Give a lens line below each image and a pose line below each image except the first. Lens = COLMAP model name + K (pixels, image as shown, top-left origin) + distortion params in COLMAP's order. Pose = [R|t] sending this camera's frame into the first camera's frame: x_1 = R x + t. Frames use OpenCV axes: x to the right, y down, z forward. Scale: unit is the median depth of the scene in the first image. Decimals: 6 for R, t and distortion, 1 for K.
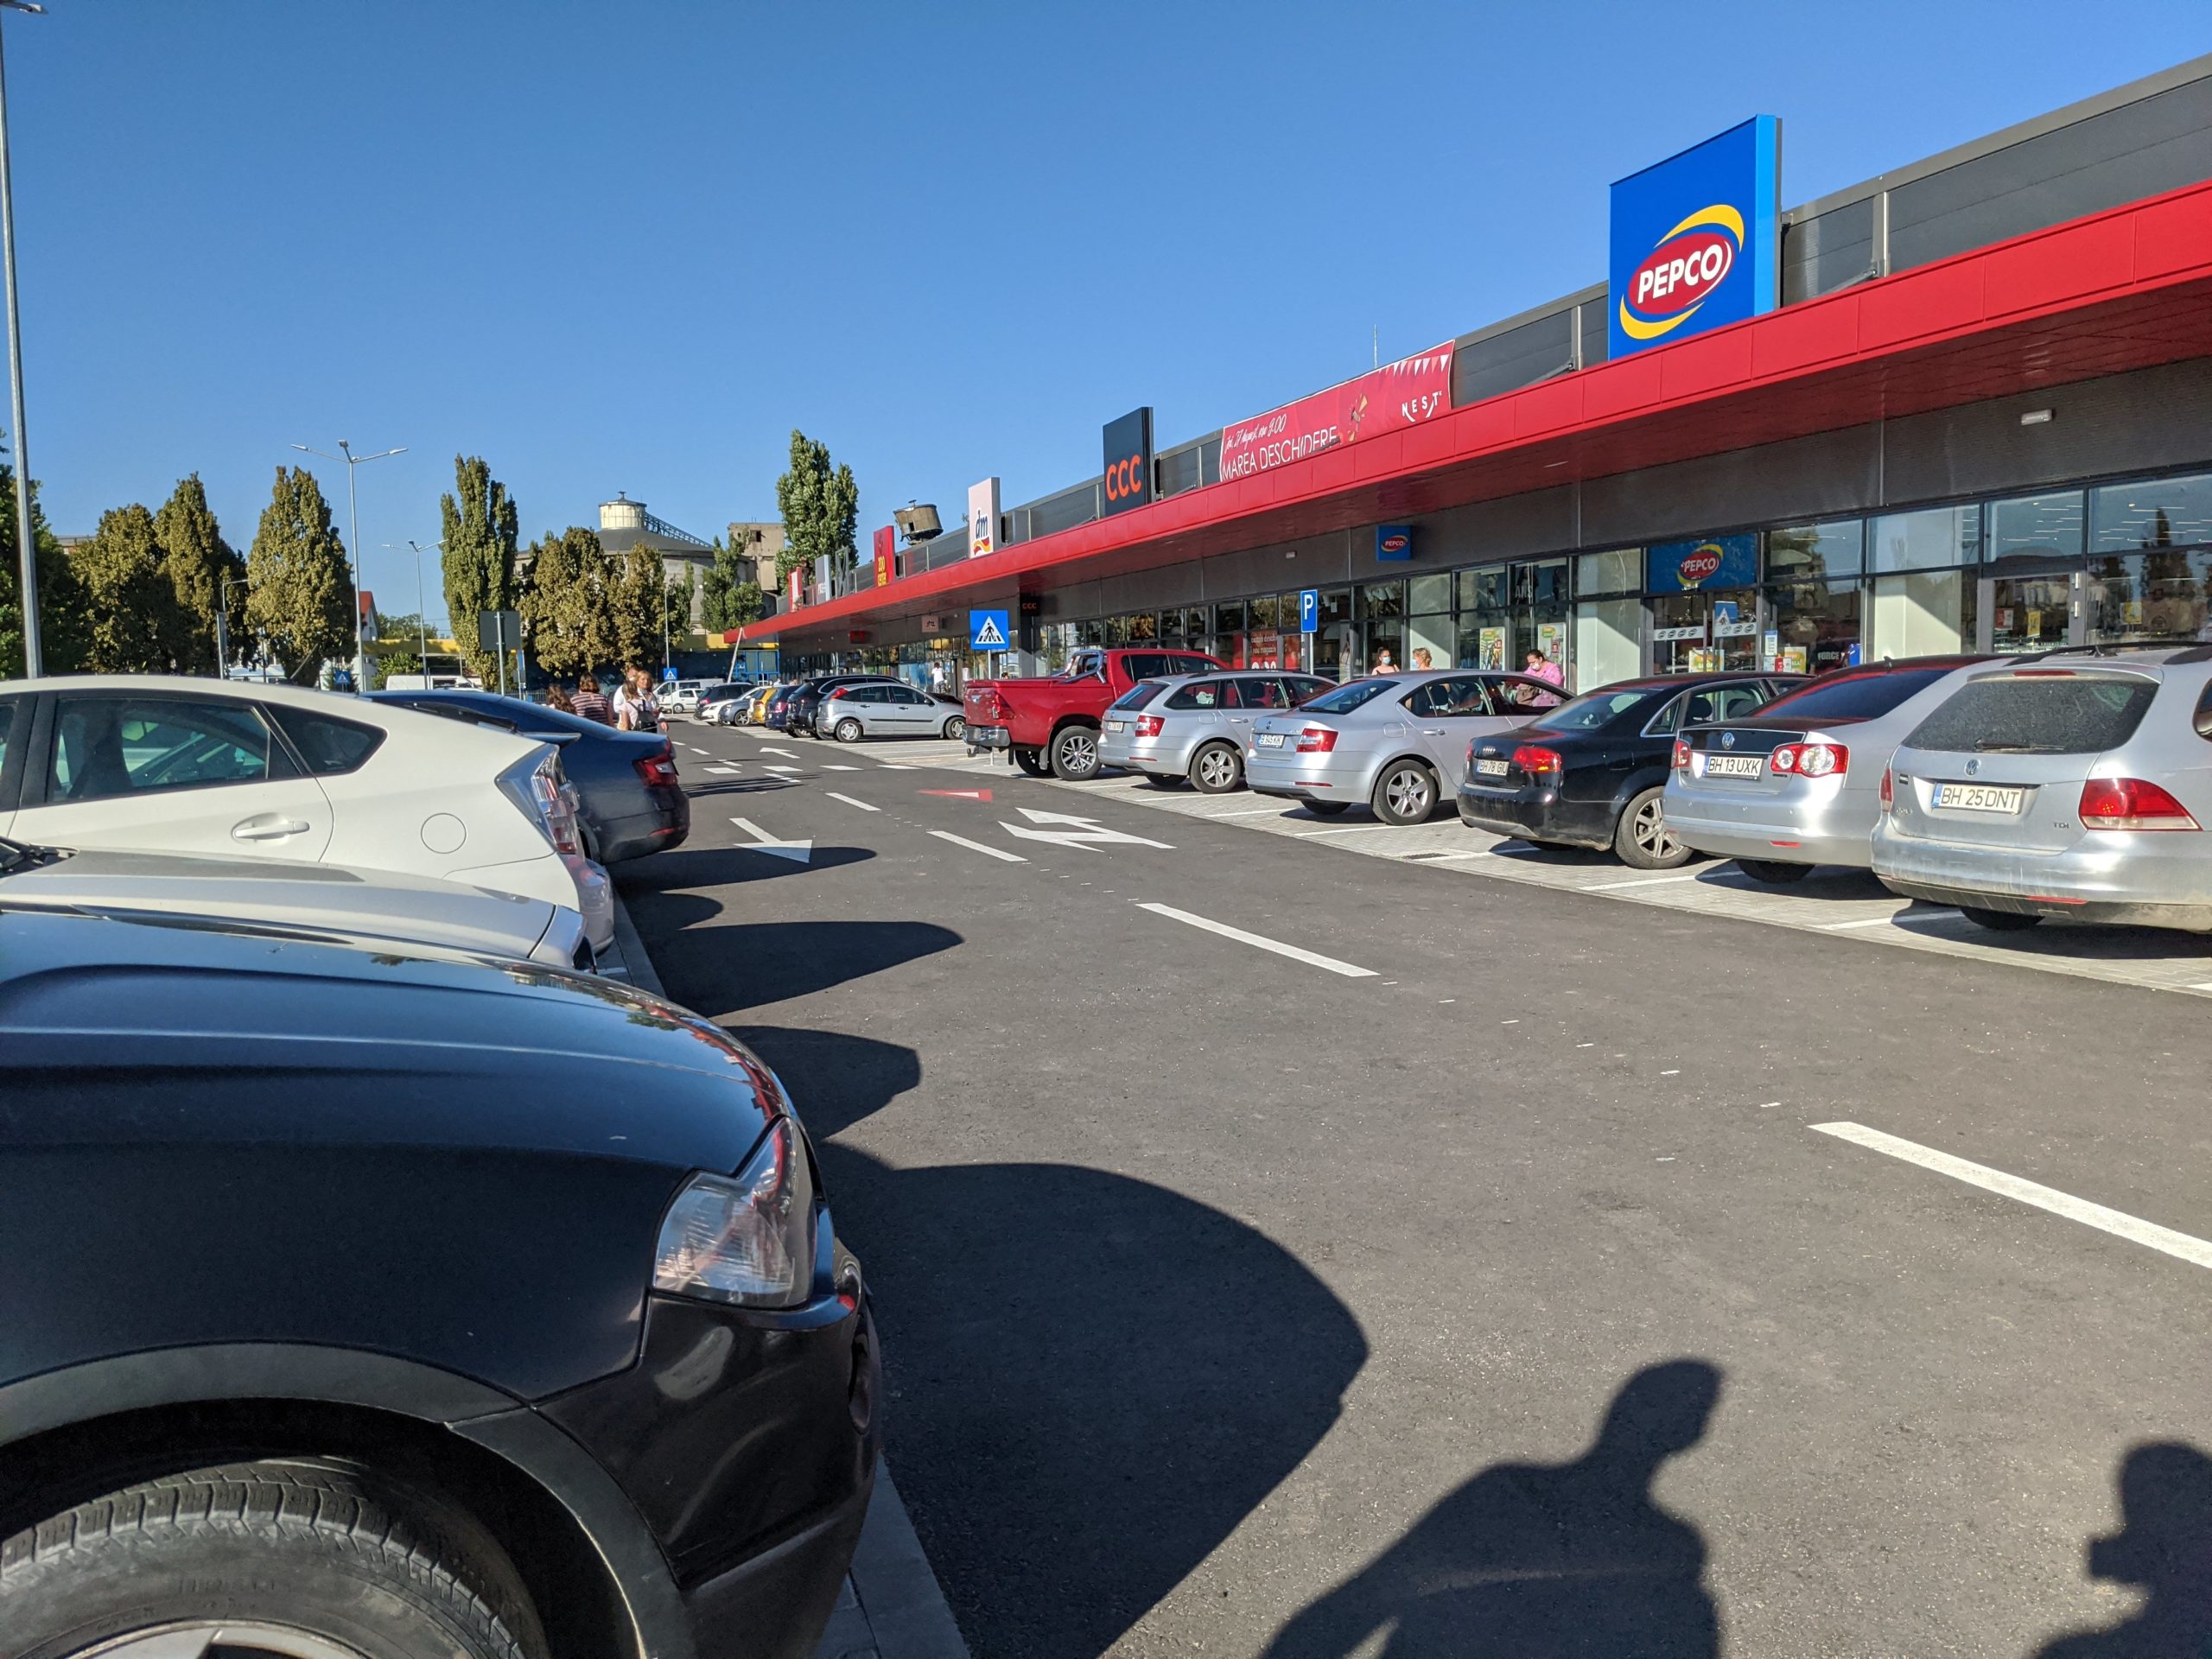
lens RADIAL K [[1772.8, 0, 1106.0], [0, 1772.8, 829.5], [0, 0, 1]] dist [0.099108, -0.183965]
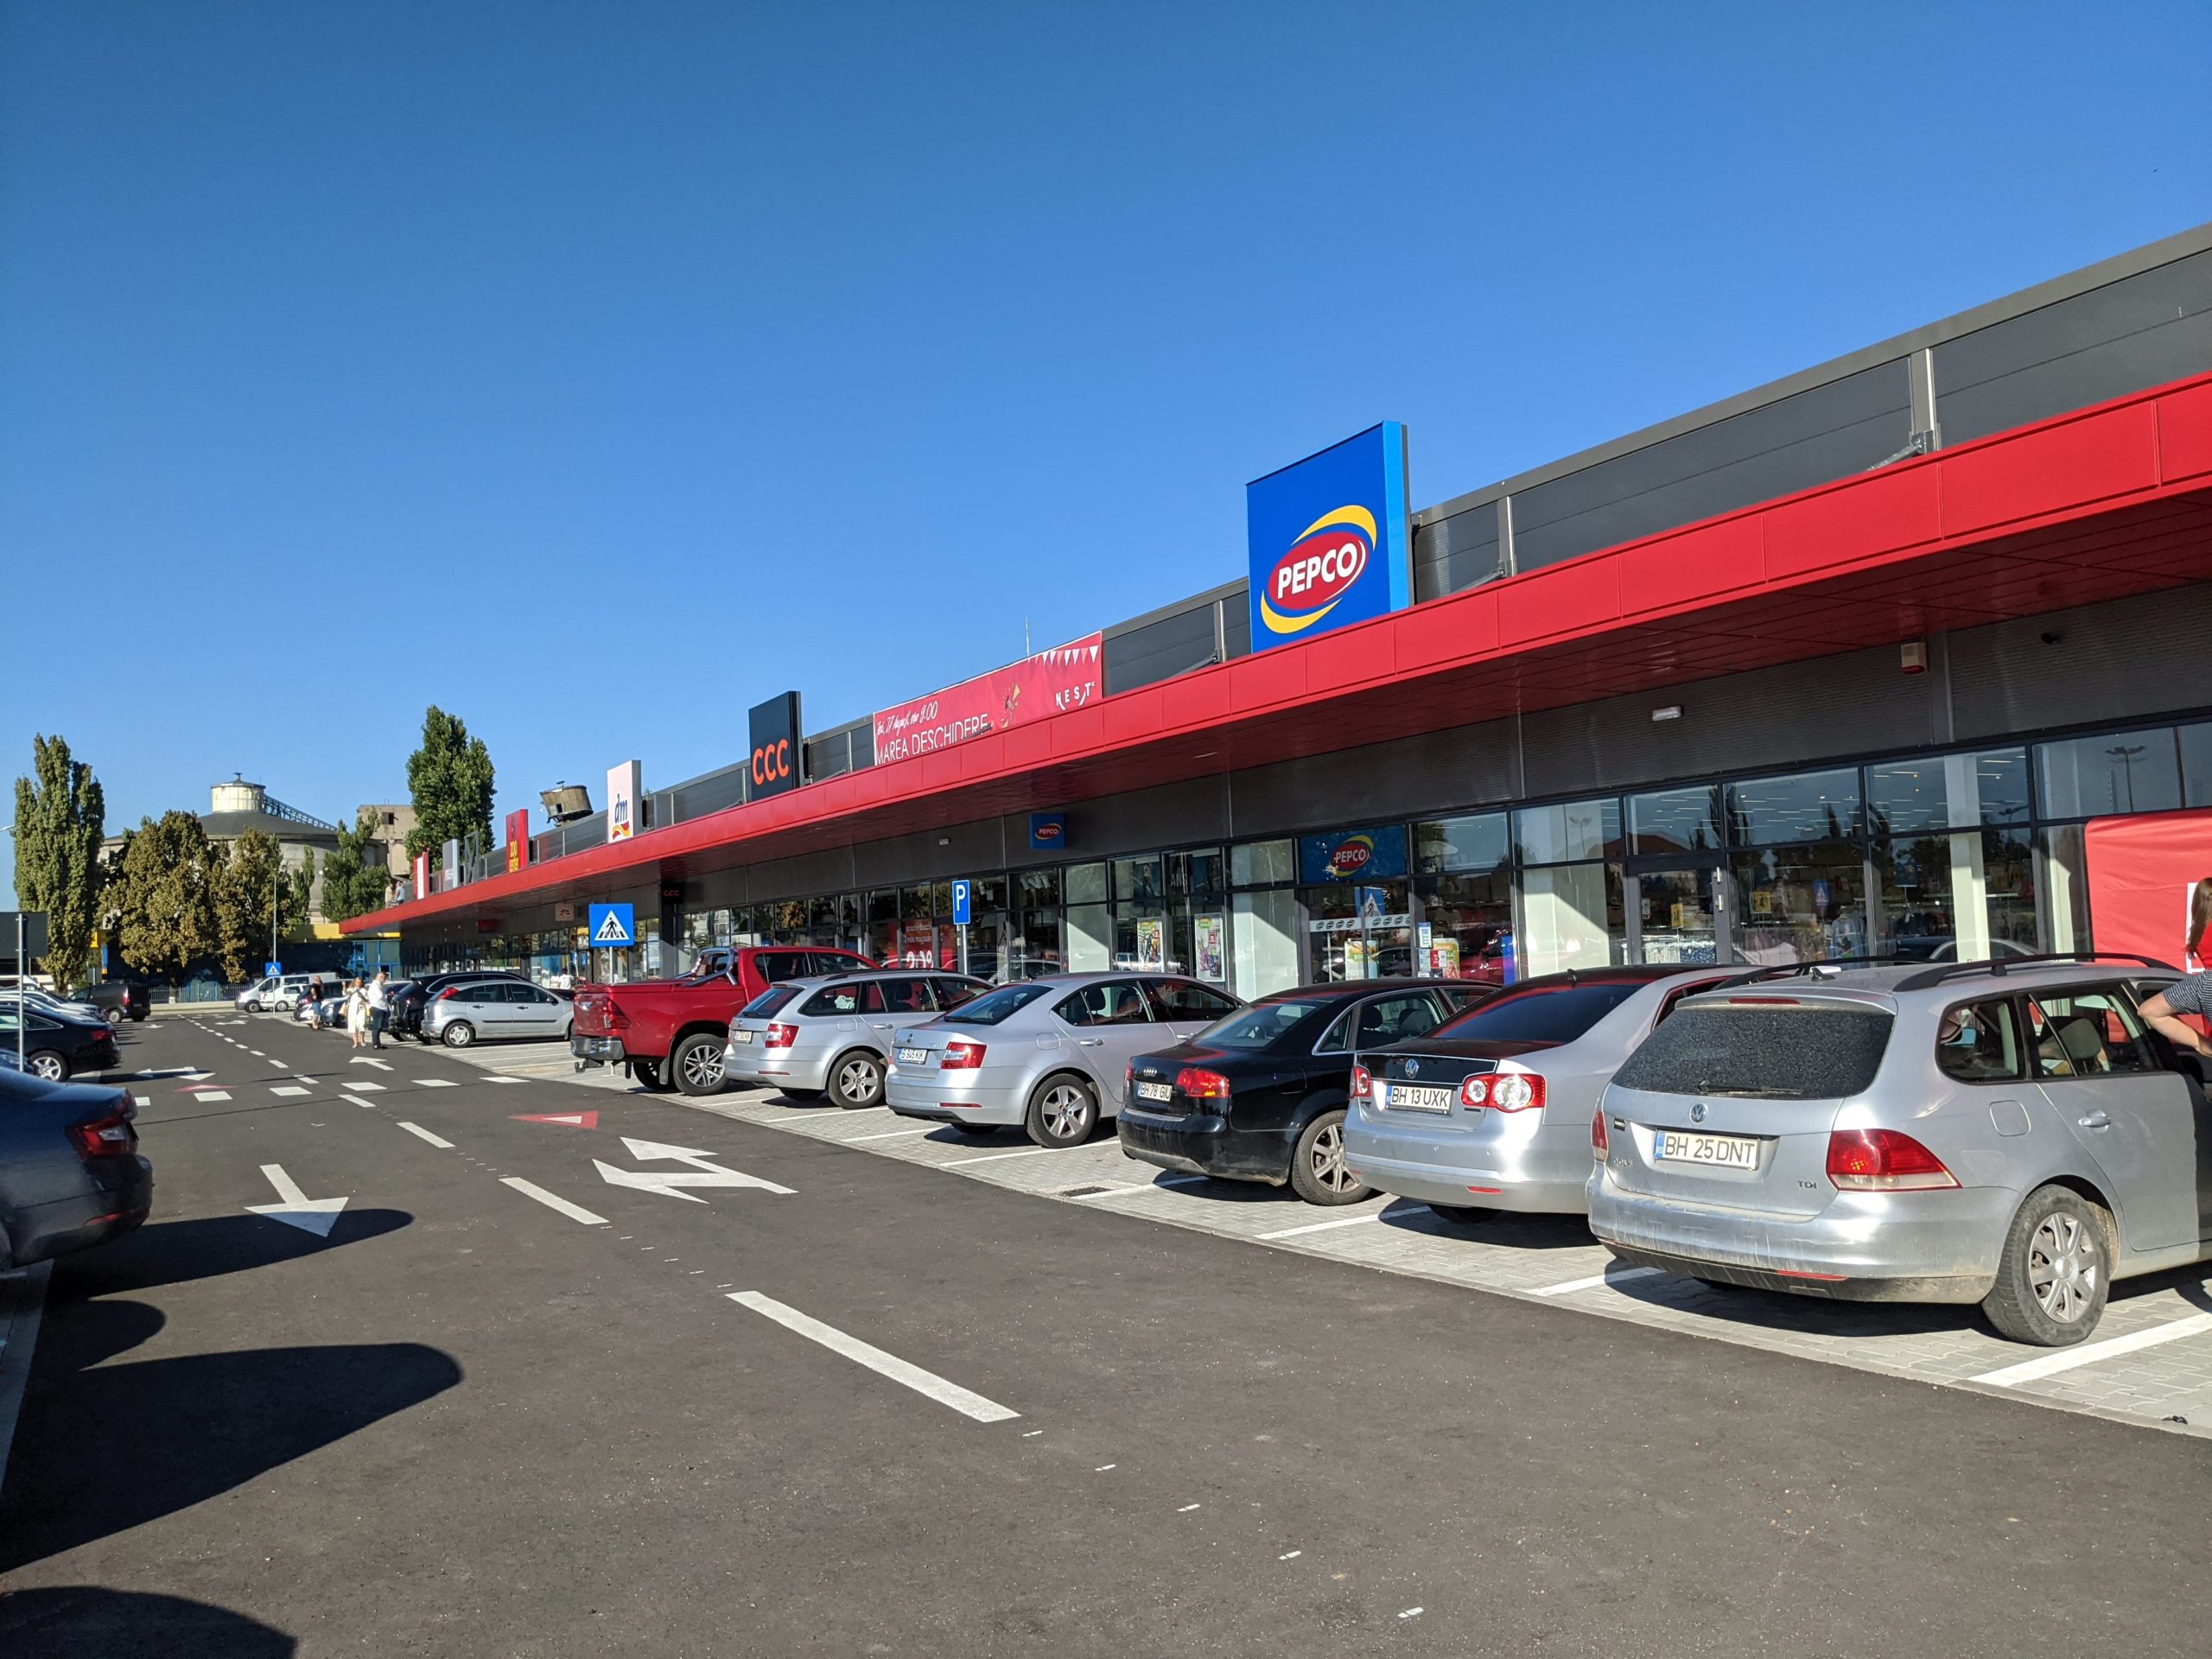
lens RADIAL K [[1772.8, 0, 1106.0], [0, 1772.8, 829.5], [0, 0, 1]] dist [0.099108, -0.183965]
pose [[0.982474, -0.002061, 0.186387, 0.019567], [0.031050, 0.987778, -0.152746, -0.019939], [-0.183794, 0.155856, 0.970530, 0.085983]]
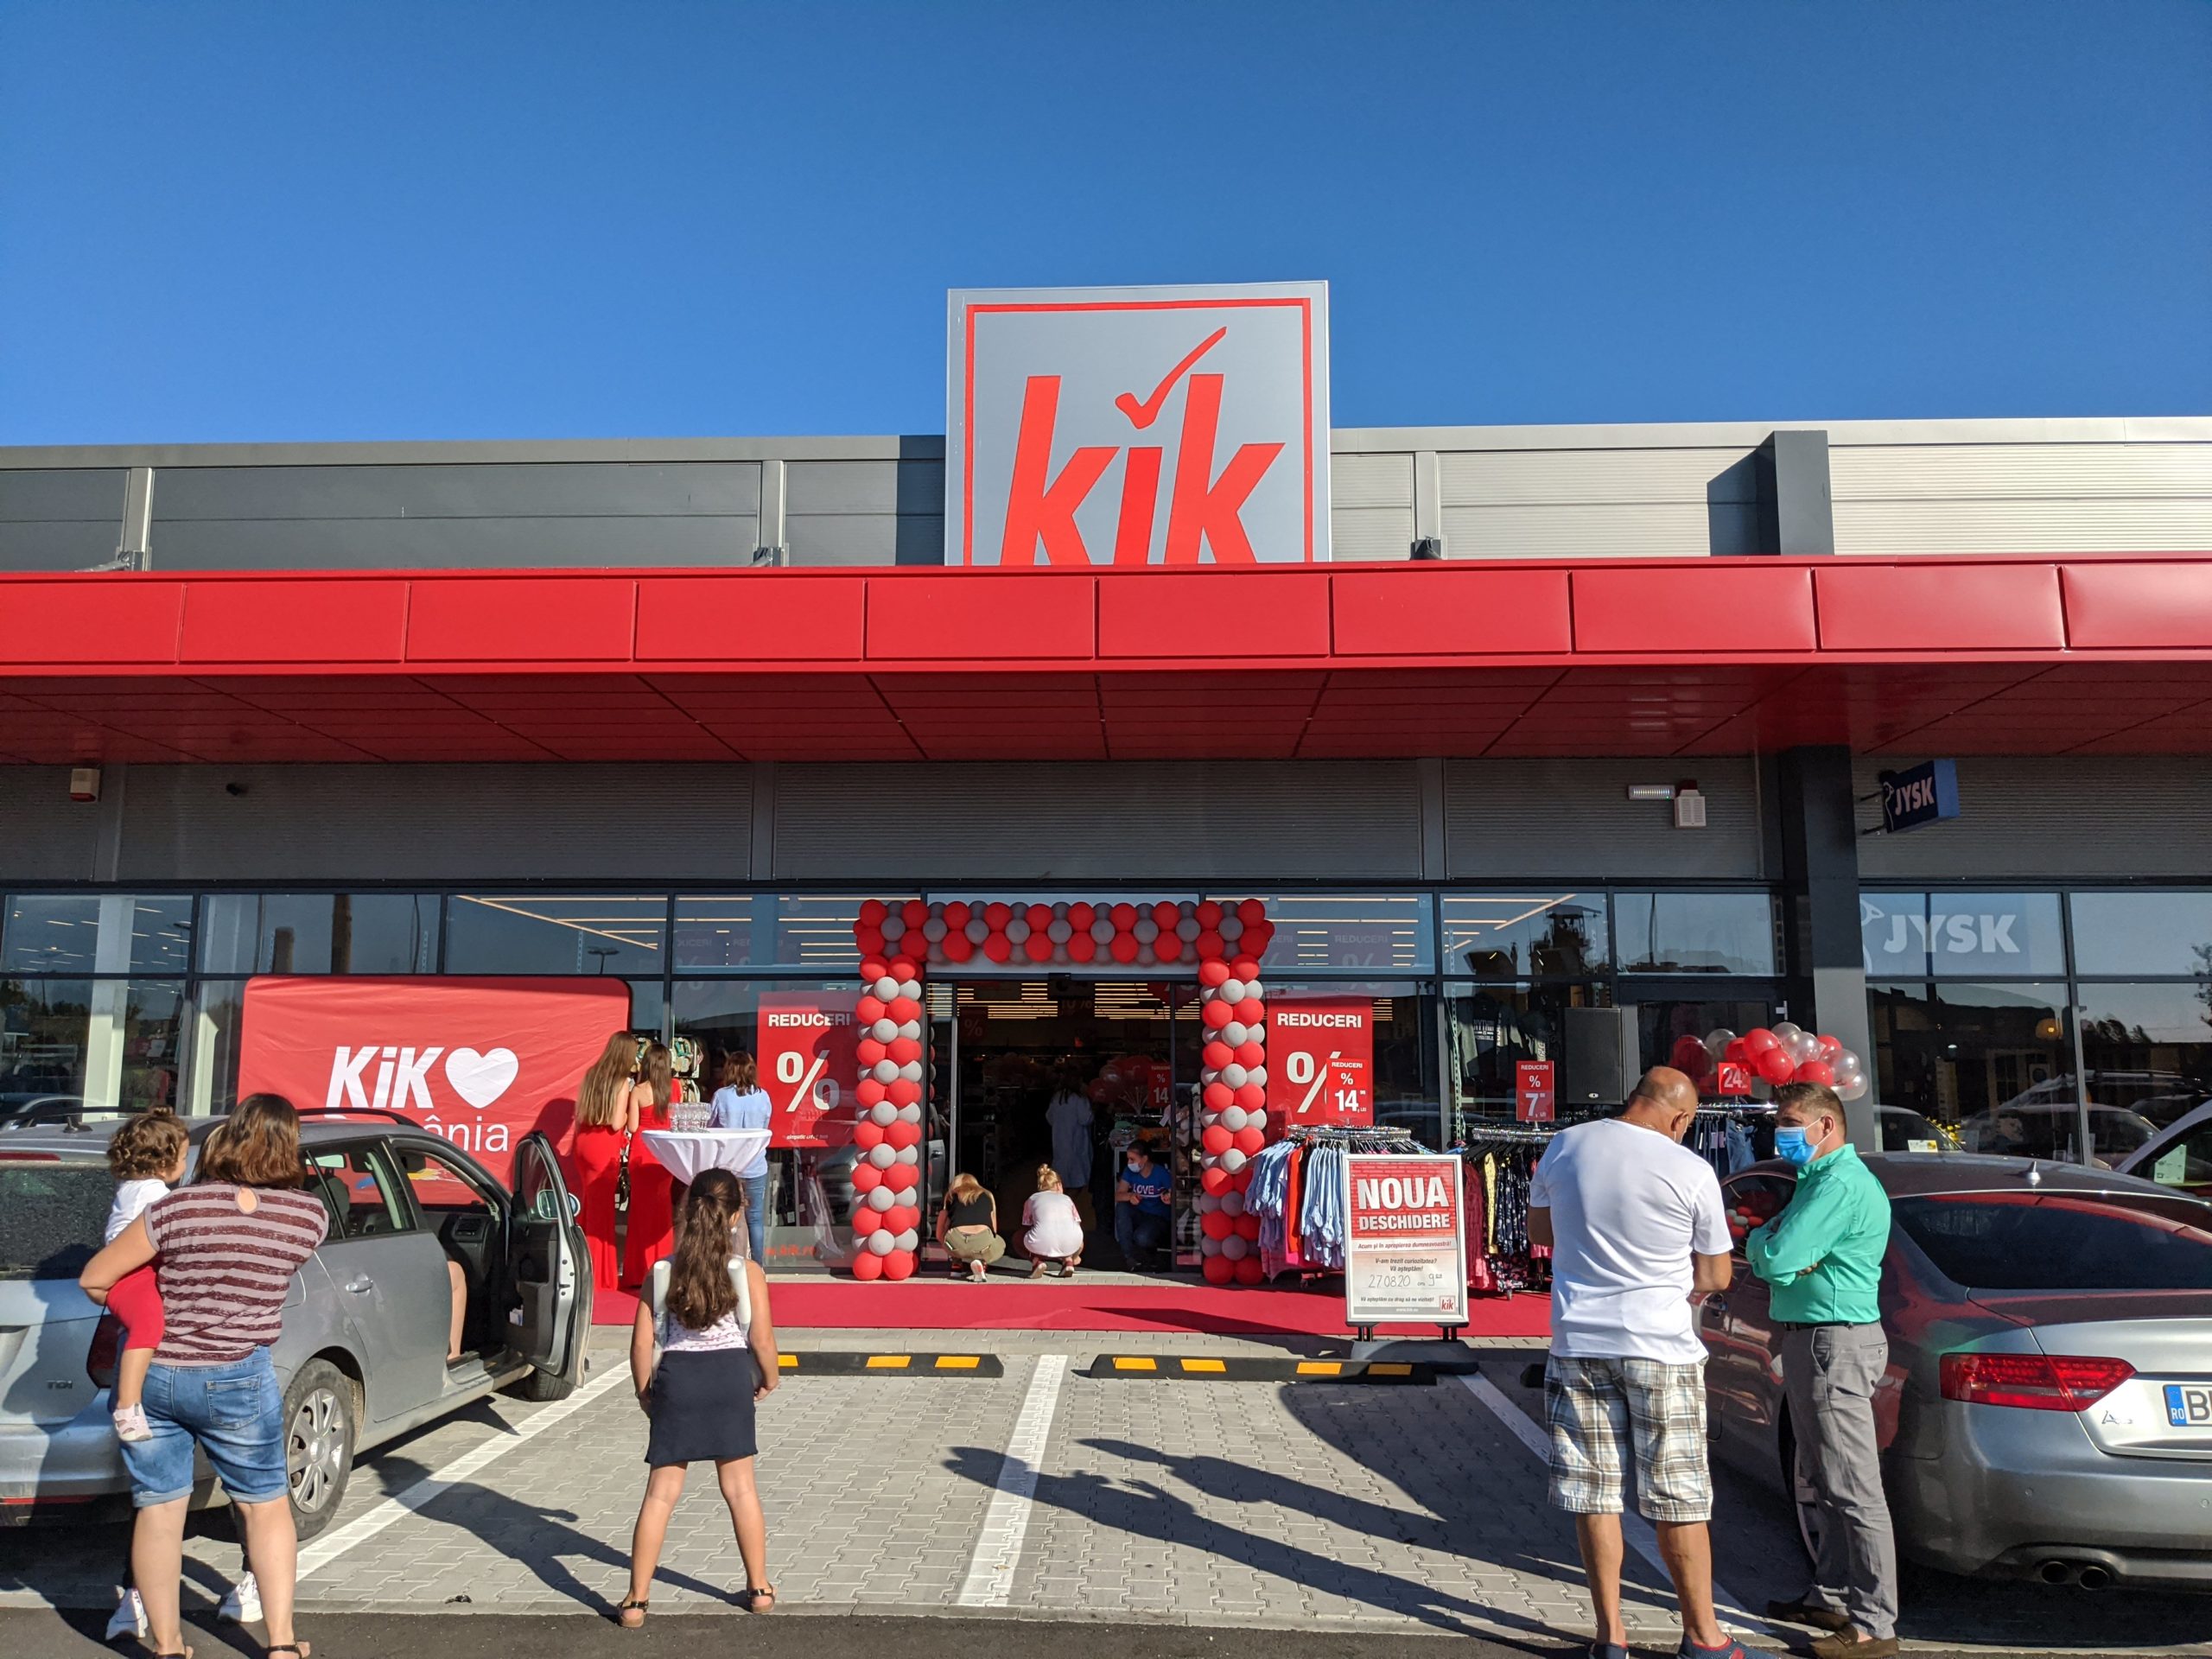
lens RADIAL K [[1735.5, 0, 1106.0], [0, 1735.5, 829.5], [0, 0, 1]] dist [0.105136, -0.185083]
pose [[0.354186, 0.158922, 0.921573, 0.009158], [0.063909, 0.979038, -0.193393, -0.022153], [-0.932989, 0.127394, 0.336604, 0.152784]]
